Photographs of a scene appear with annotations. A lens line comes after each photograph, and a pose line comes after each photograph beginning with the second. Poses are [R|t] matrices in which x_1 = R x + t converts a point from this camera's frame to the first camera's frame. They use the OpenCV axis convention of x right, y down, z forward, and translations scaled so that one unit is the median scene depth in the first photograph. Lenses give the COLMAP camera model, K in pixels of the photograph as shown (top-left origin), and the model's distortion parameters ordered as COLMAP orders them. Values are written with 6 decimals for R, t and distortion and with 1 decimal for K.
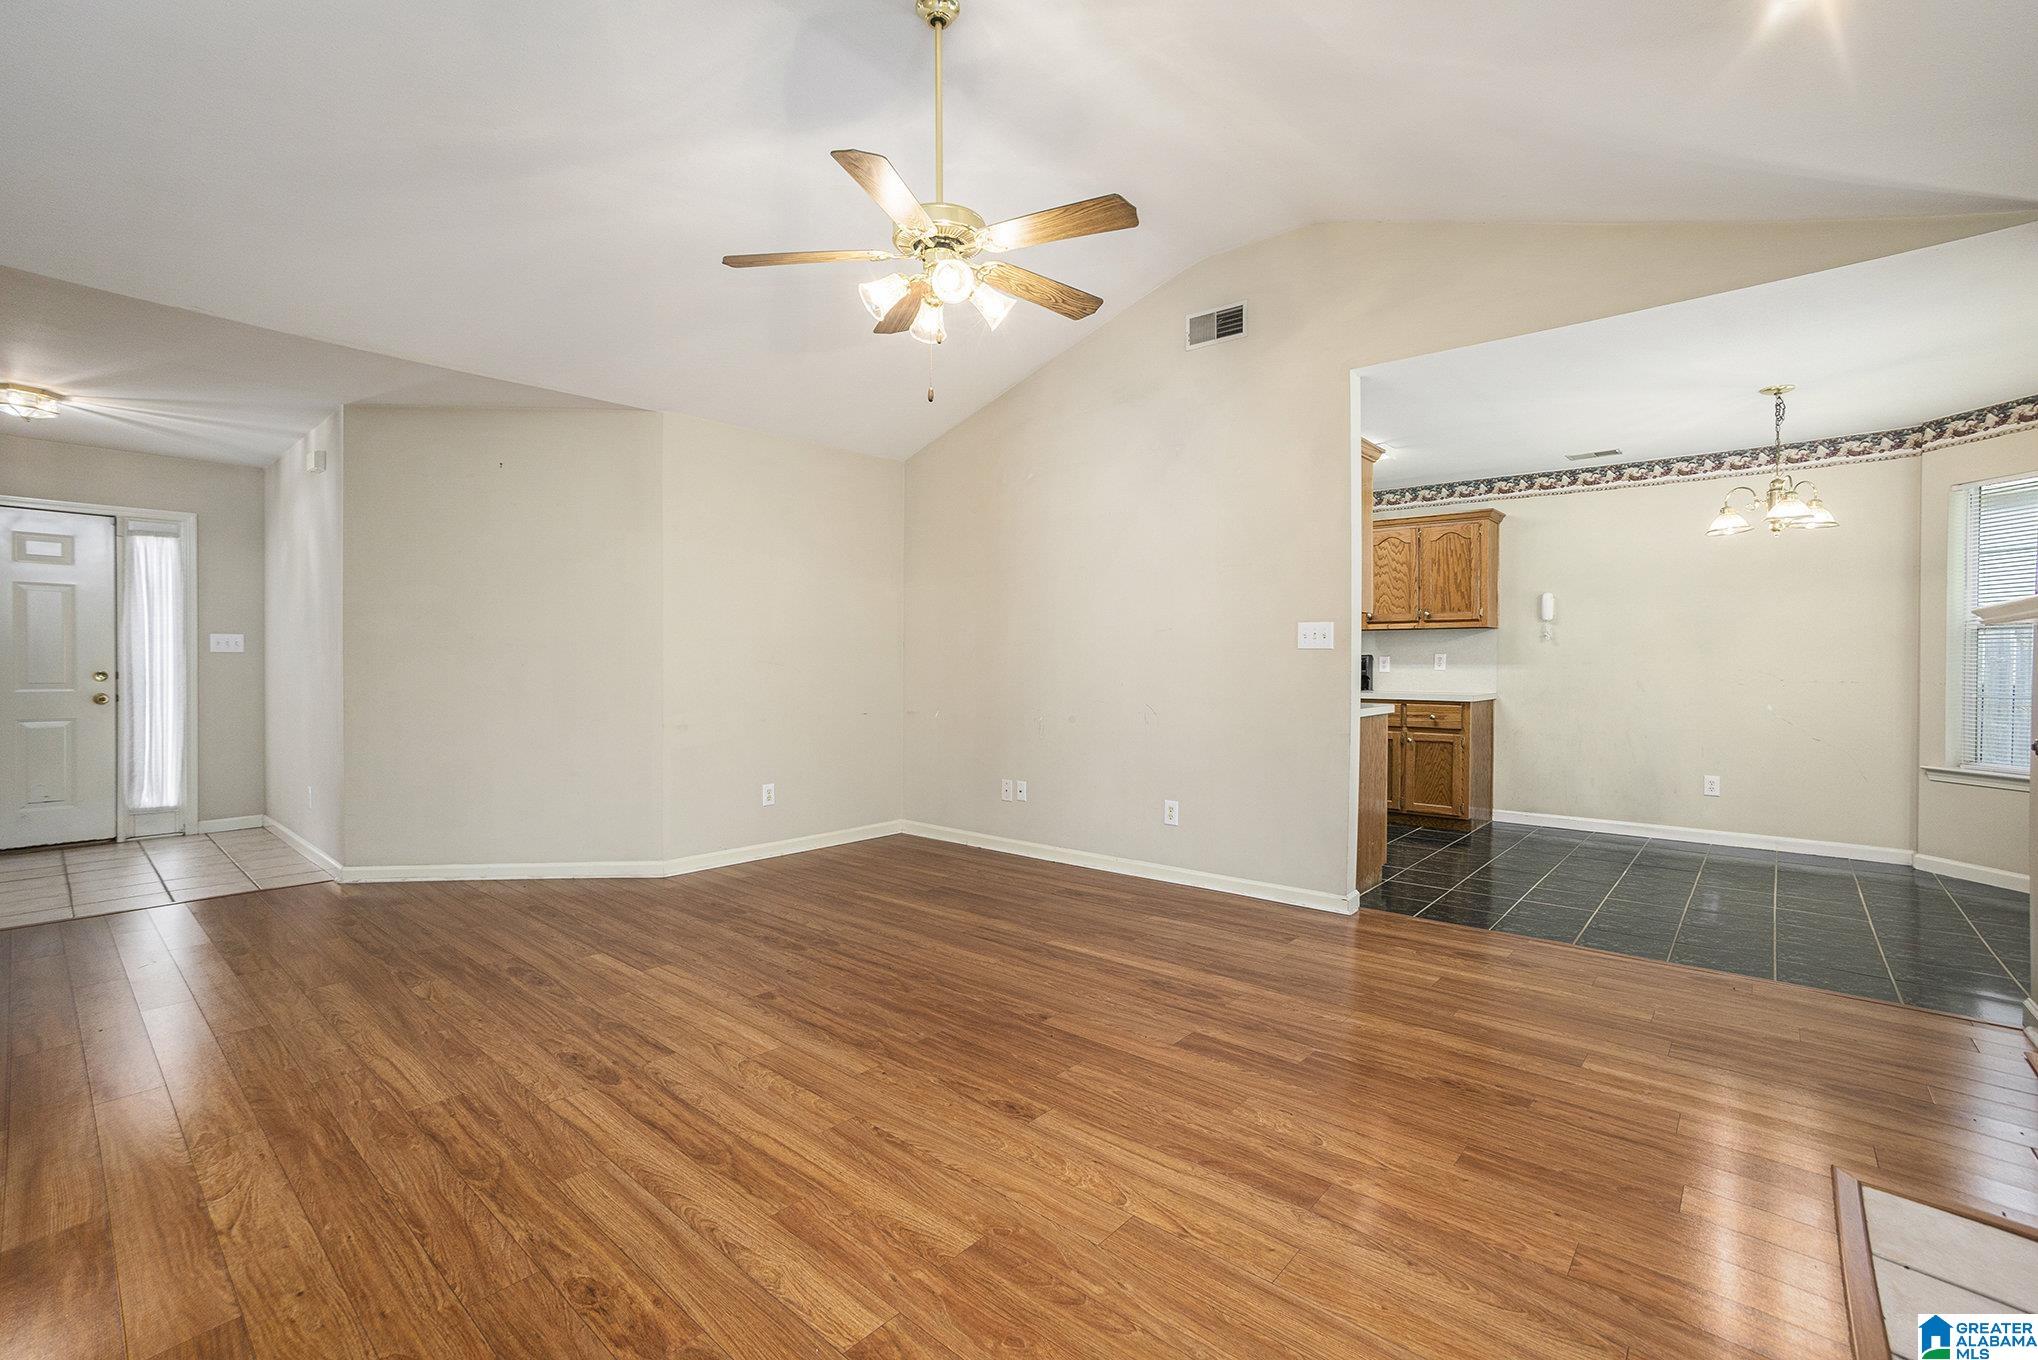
lens RADIAL K [[881.1, 0, 1005.3], [0, 881.1, 672.5], [0, 0, 1]] dist [0.002382, 0.006965]
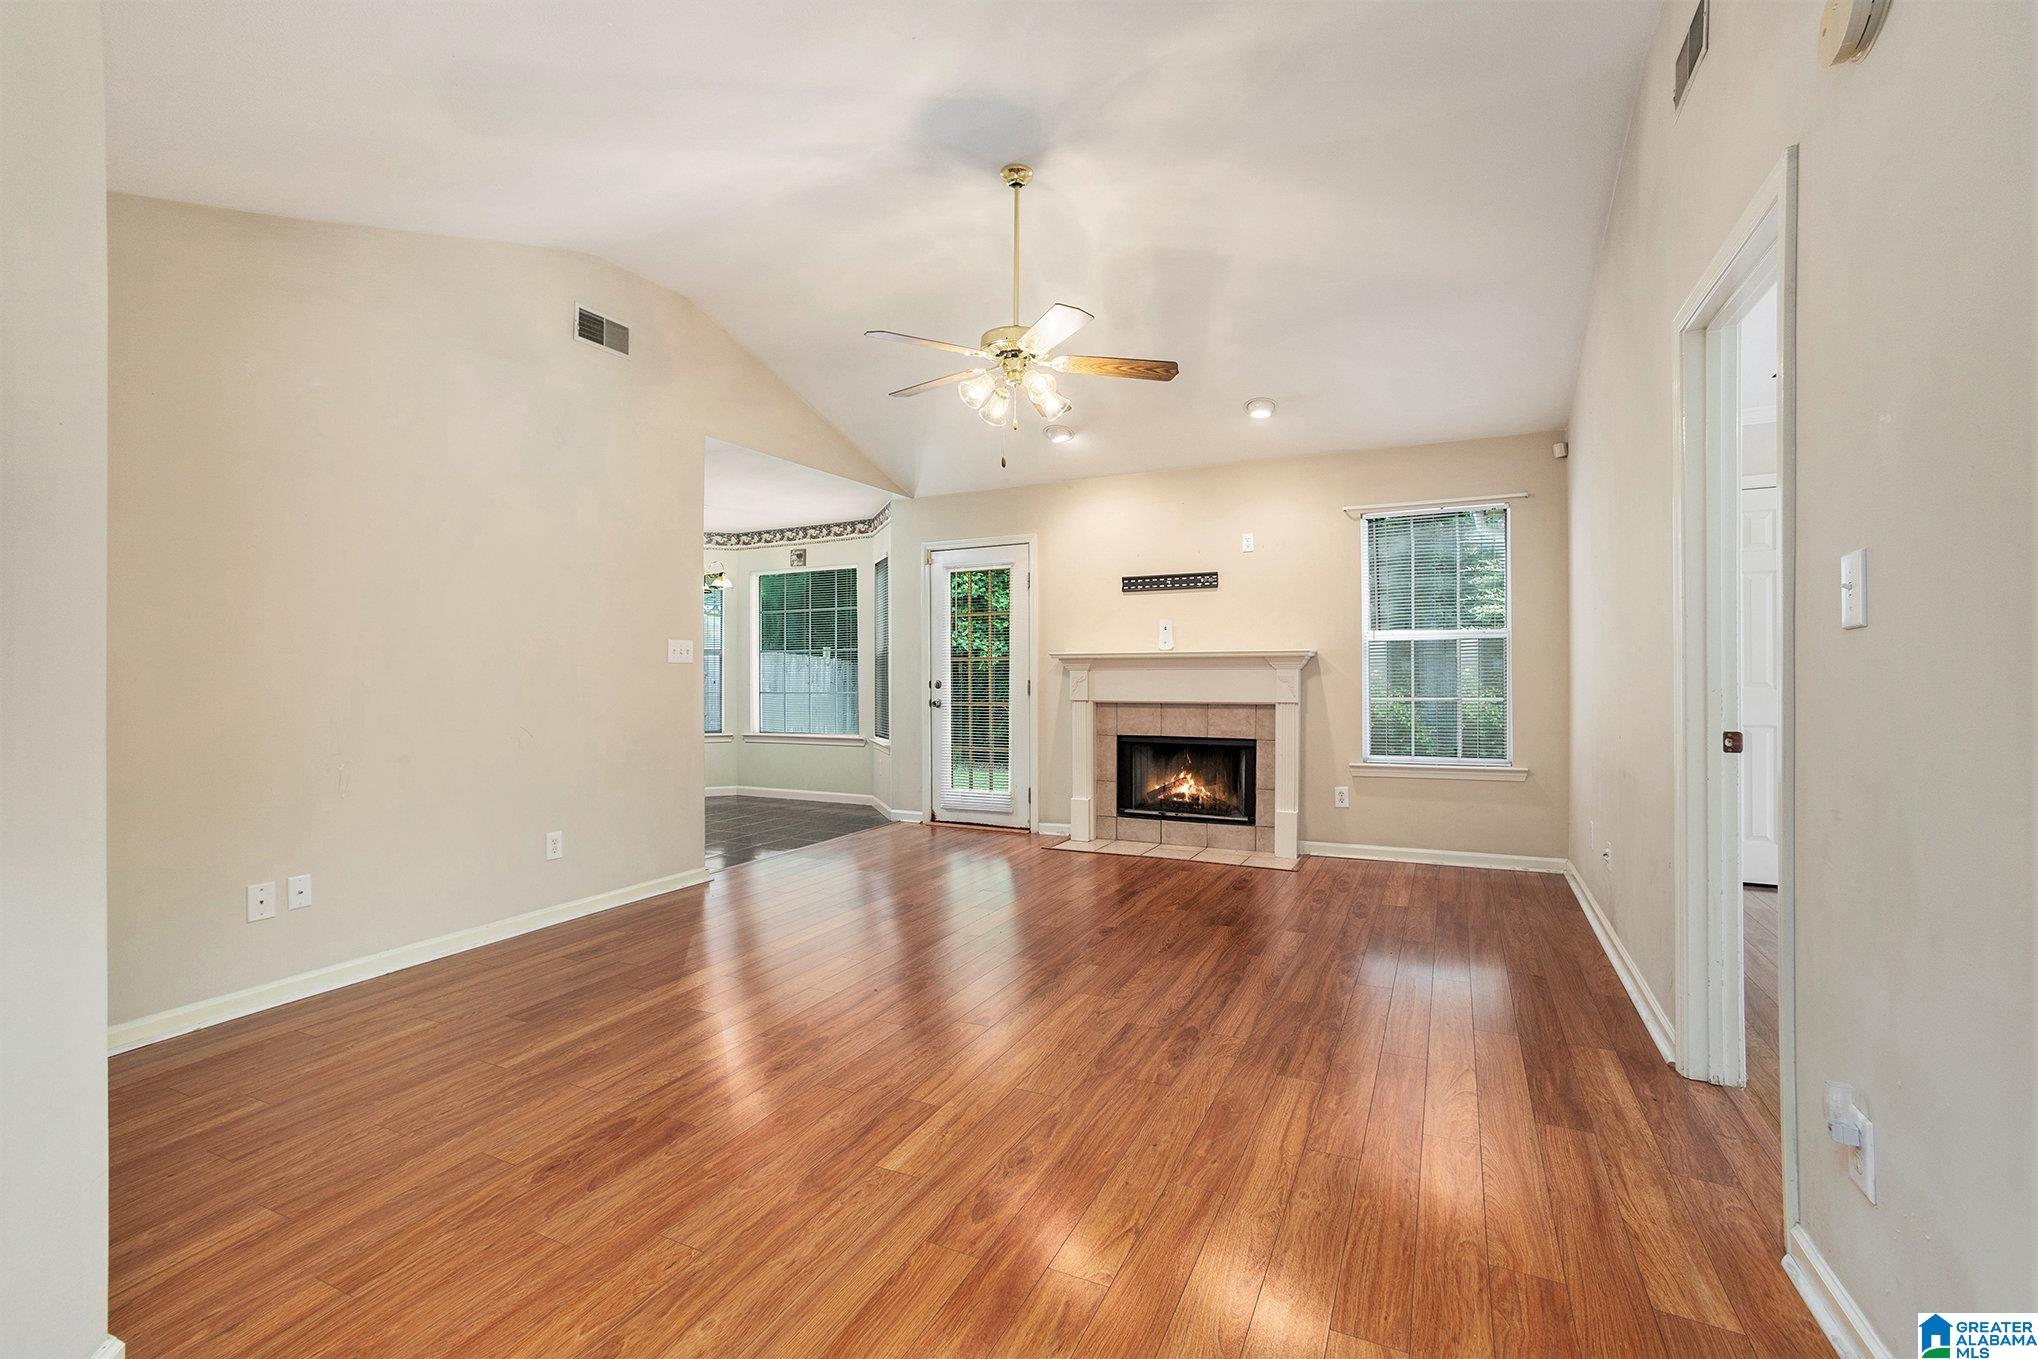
lens RADIAL K [[881.1, 0, 997.5], [0, 881.1, 678.5], [0, 0, 1]] dist [0.002382, 0.006965]
pose [[-0.259375, 0.003137, 0.965772, -1.405635], [0.013626, 0.999907, 0.000412, -0.002086], [-0.965681, 0.013267, -0.259394, 1.446313]]
